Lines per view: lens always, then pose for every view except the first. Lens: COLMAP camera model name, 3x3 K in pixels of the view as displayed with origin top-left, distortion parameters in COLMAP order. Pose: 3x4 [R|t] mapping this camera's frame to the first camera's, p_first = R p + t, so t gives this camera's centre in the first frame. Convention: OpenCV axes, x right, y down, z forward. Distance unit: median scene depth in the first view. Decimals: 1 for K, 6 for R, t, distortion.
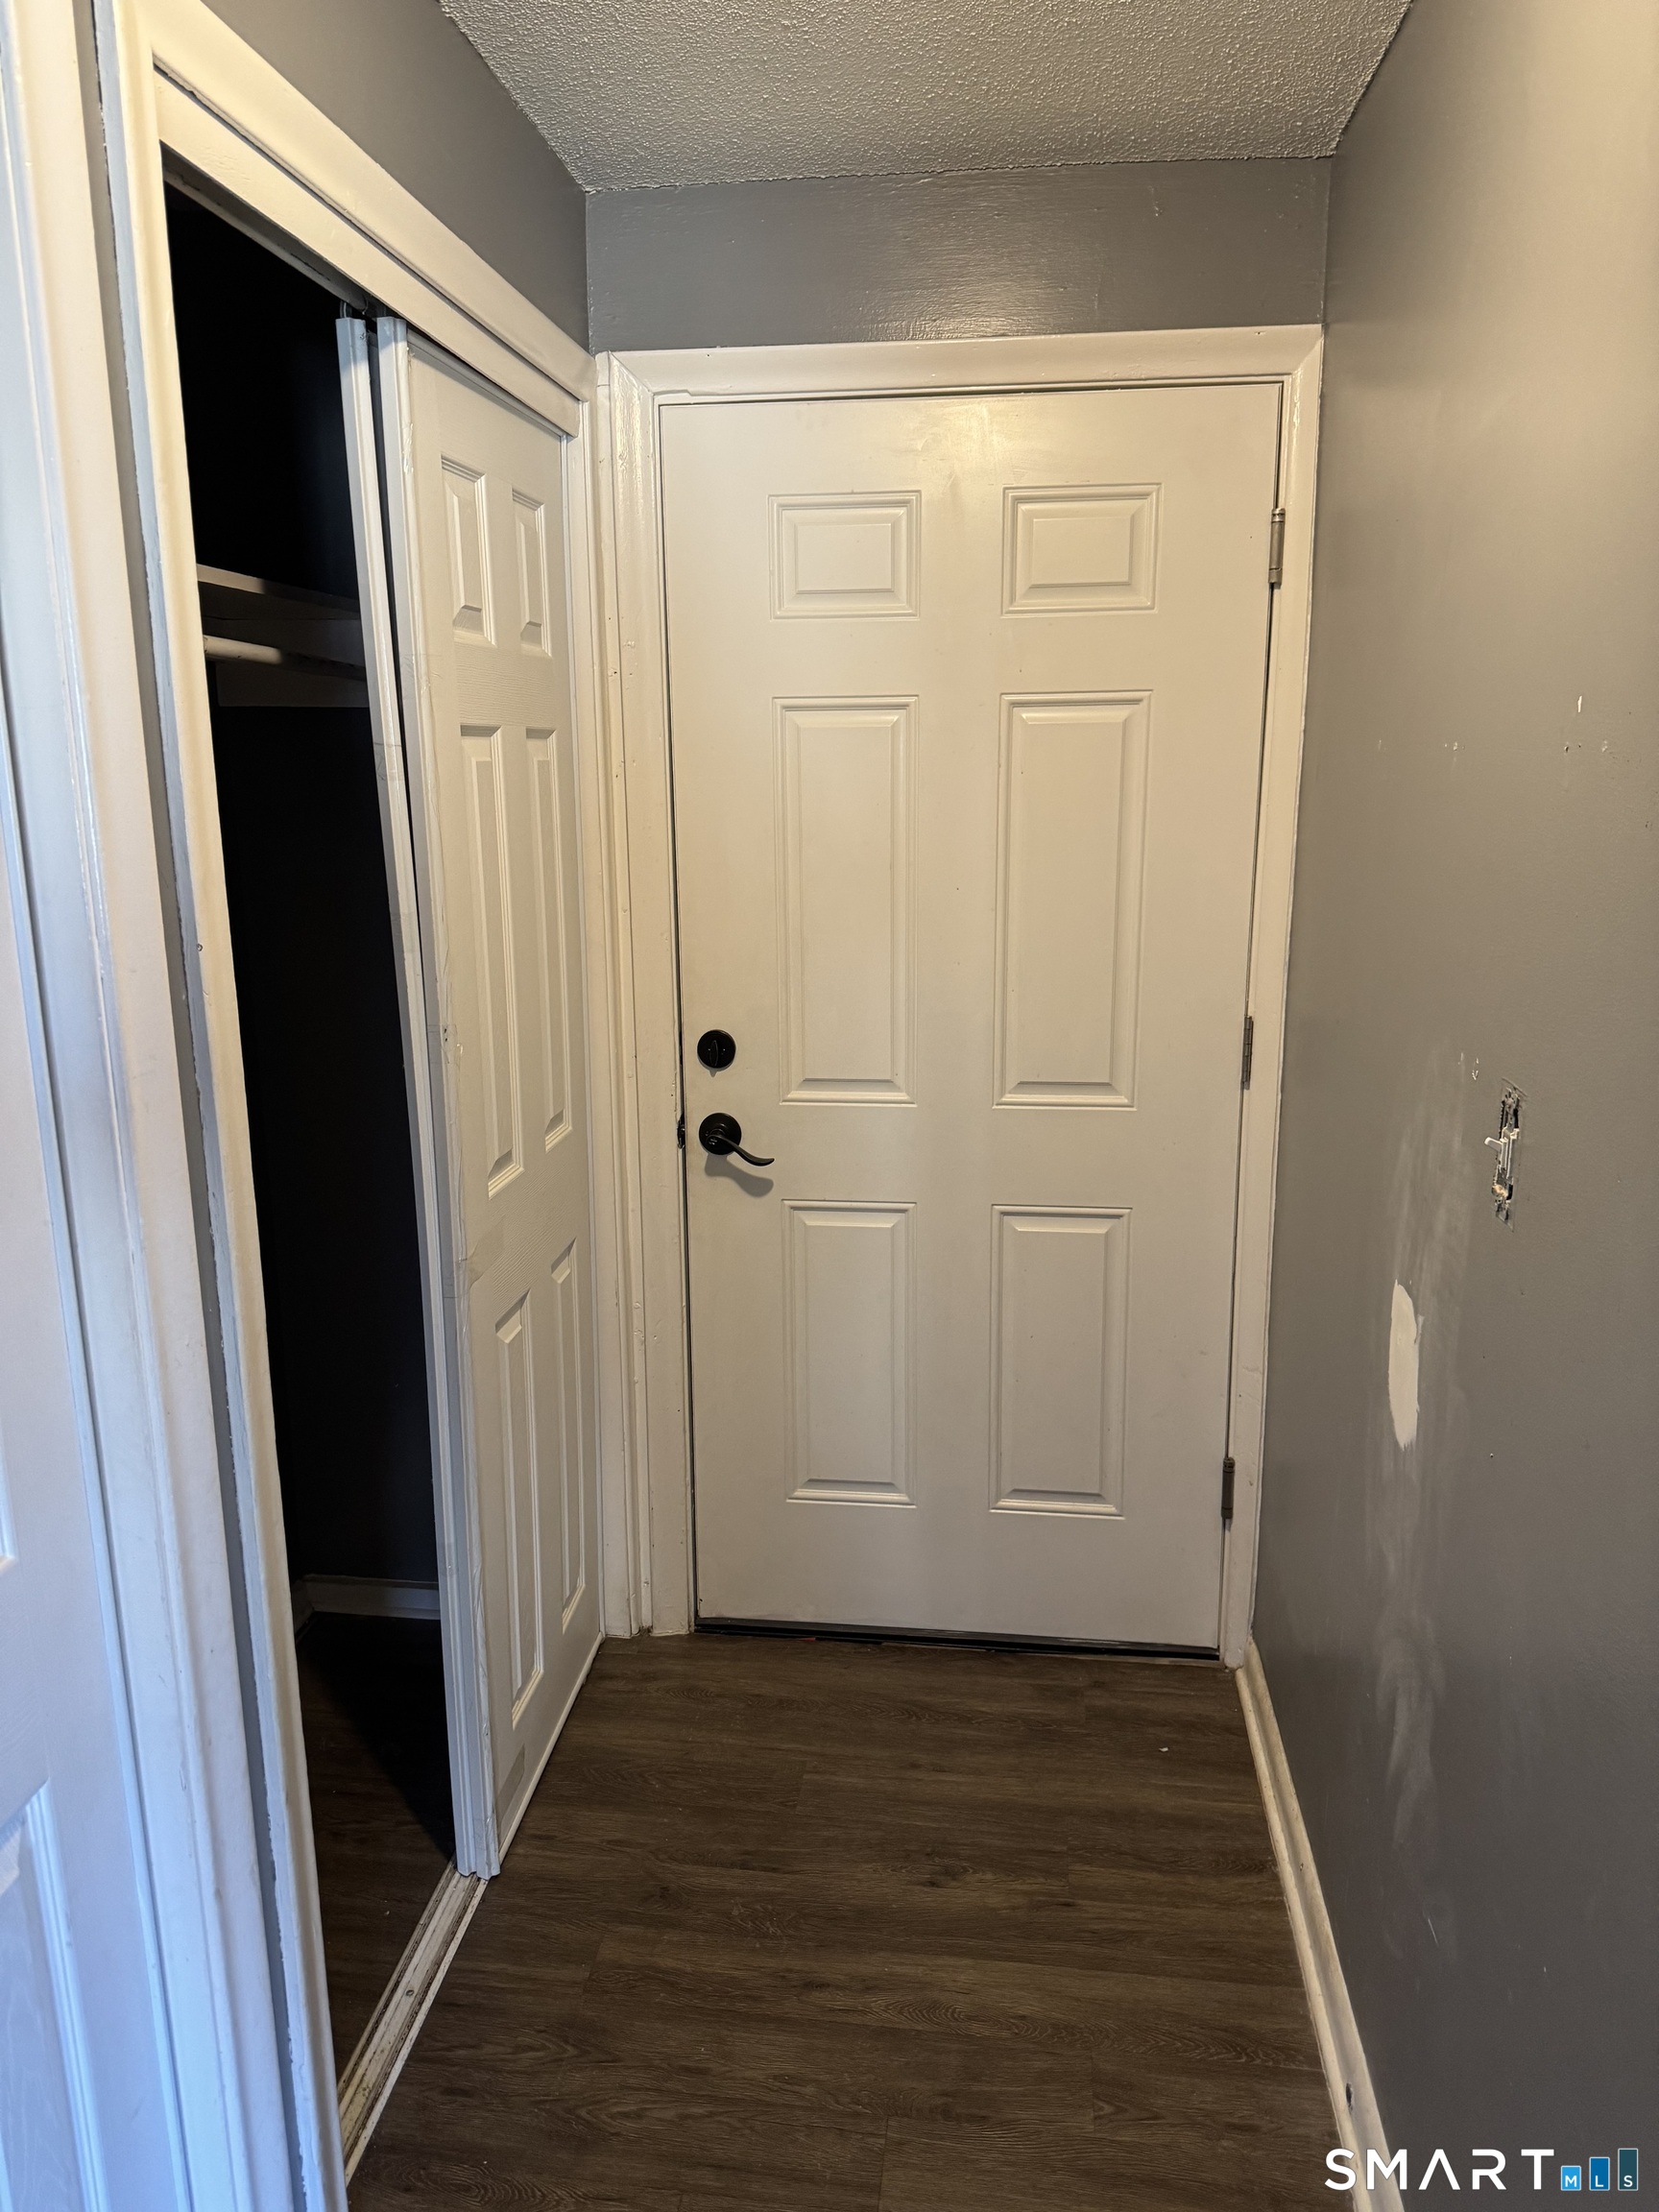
lens RADIAL K [[1564.0, 0, 819.7], [0, 1564.0, 1098.4], [0, 0, 1]] dist [0.064573, -0.086222]
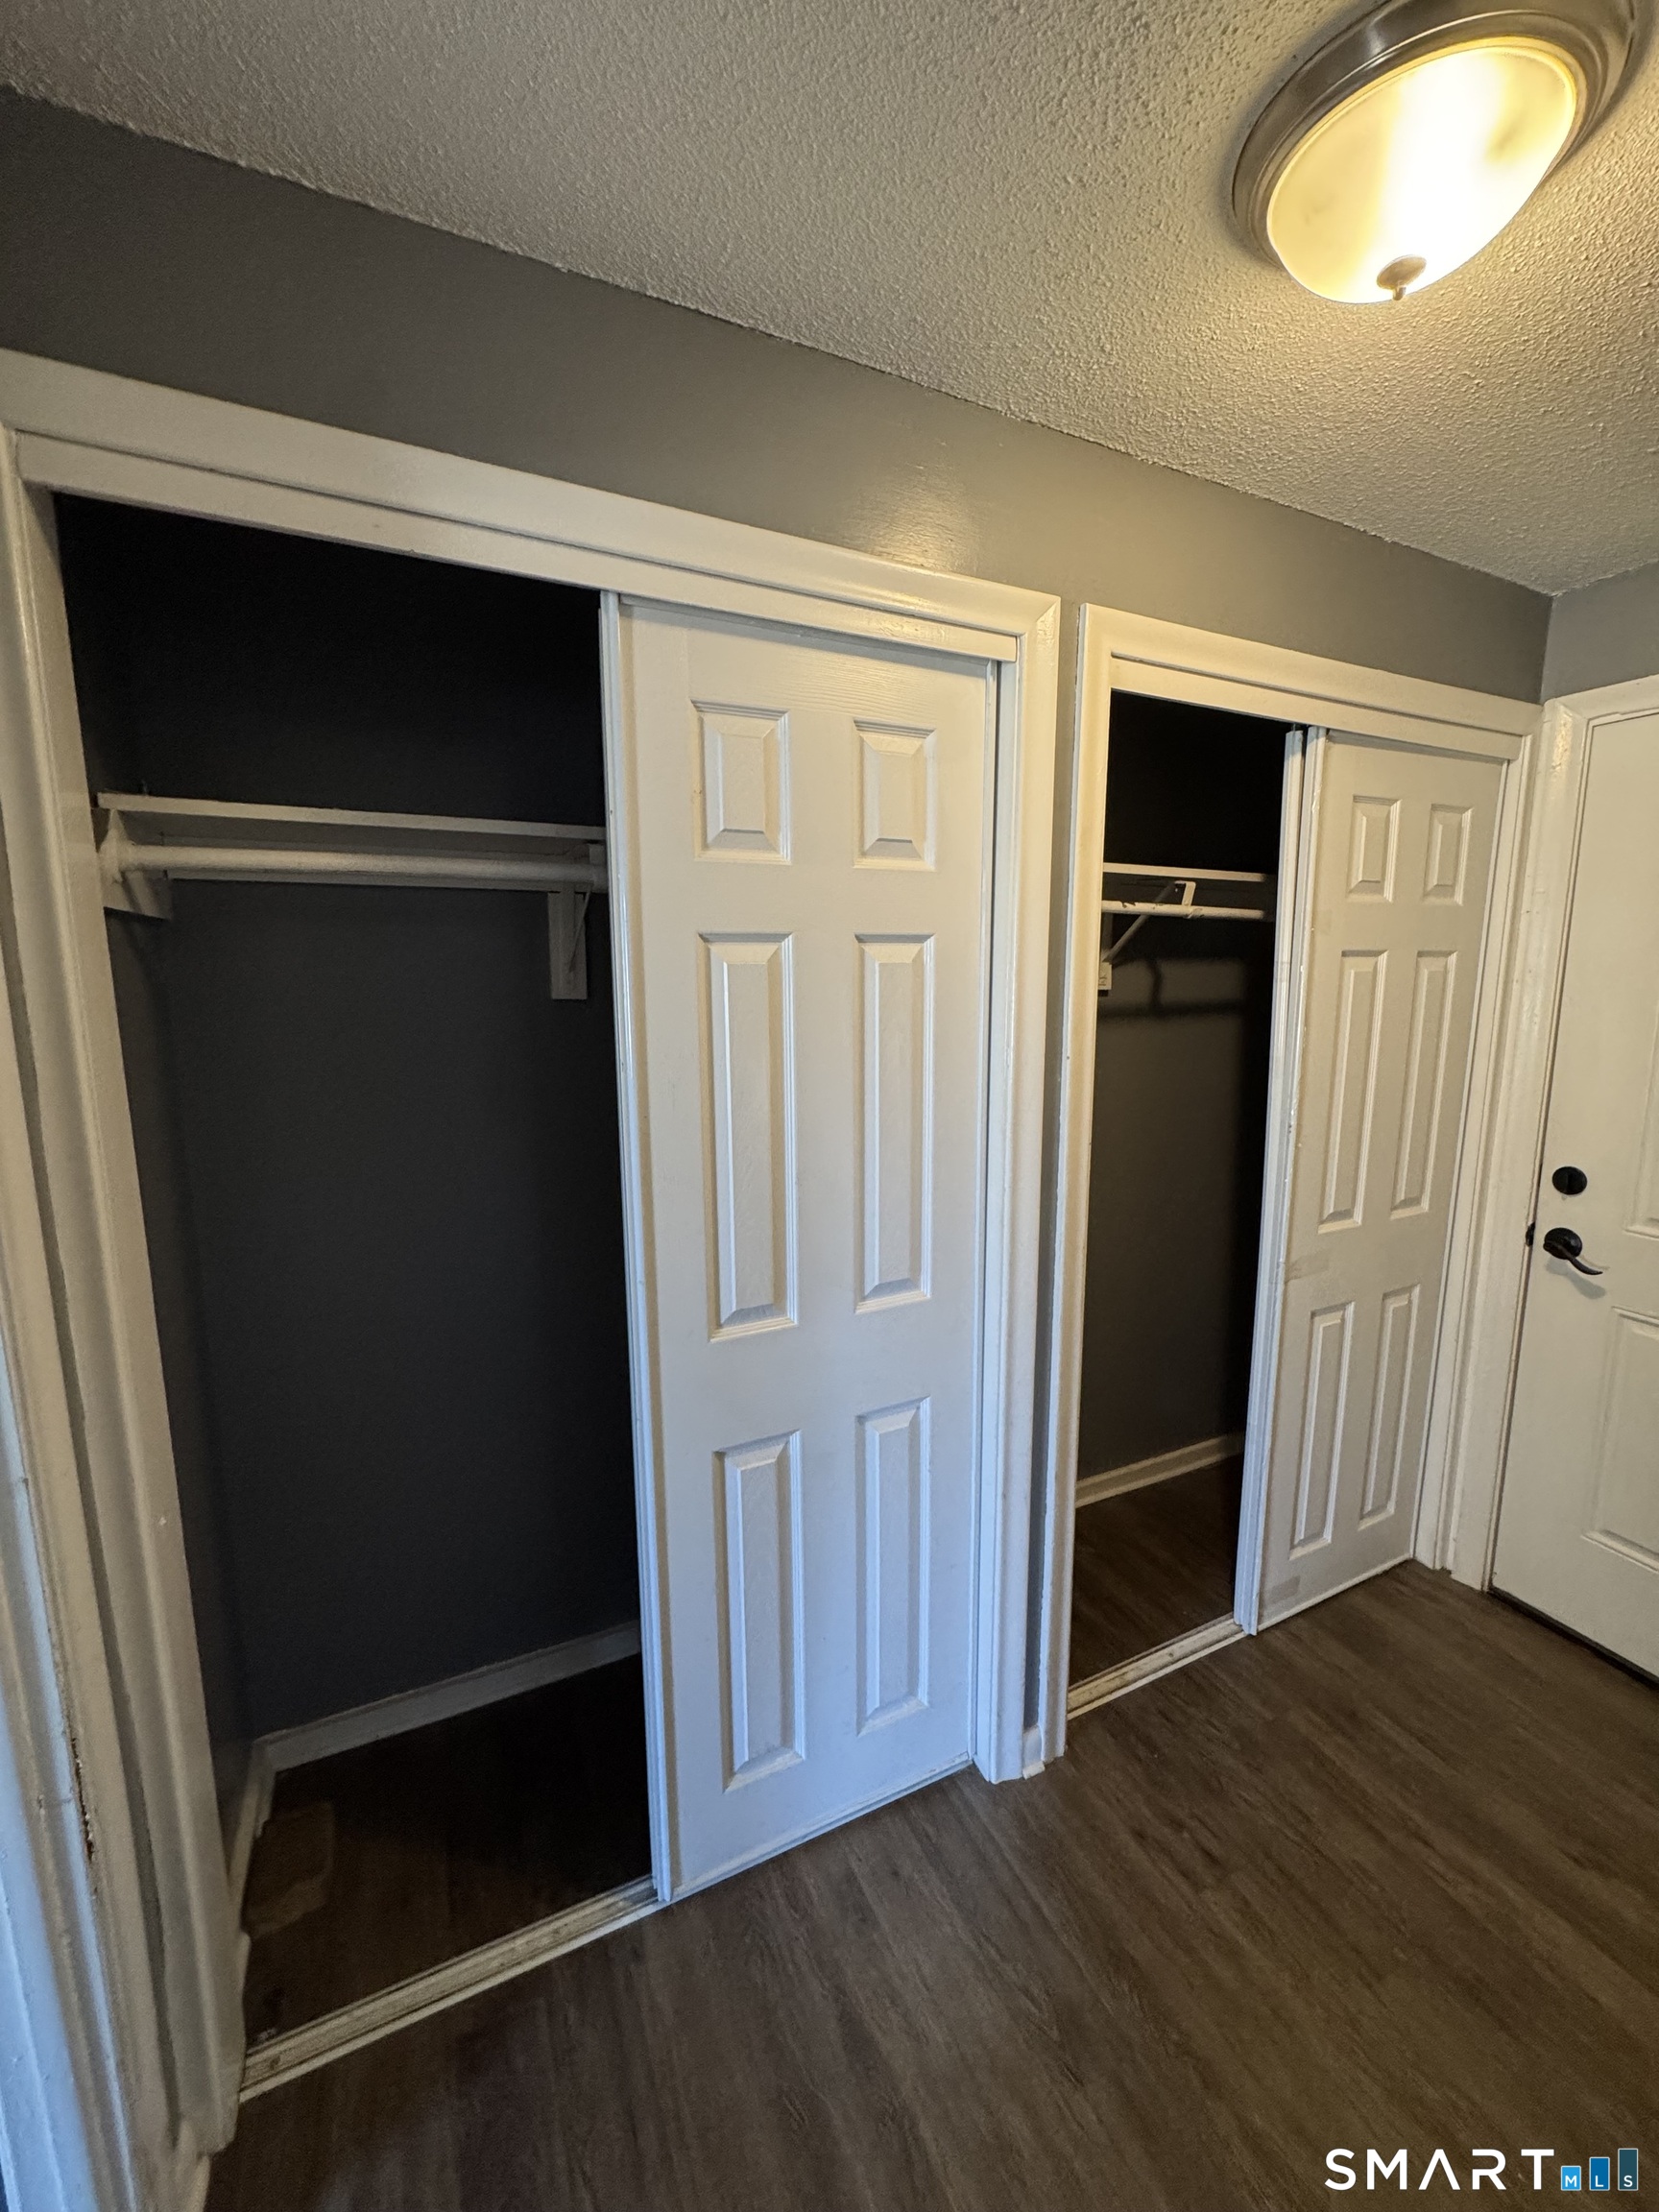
lens RADIAL K [[890.5, 0, 838.5], [0, 890.5, 1097.8], [0, 0, 1]] dist [-0.001475, -0.000343]
pose [[0.543509, 0.129197, -0.829401, 0.249119], [-0.182239, 0.982678, 0.033651, -0.014750], [0.819382, 0.132860, 0.557640, 0.044989]]
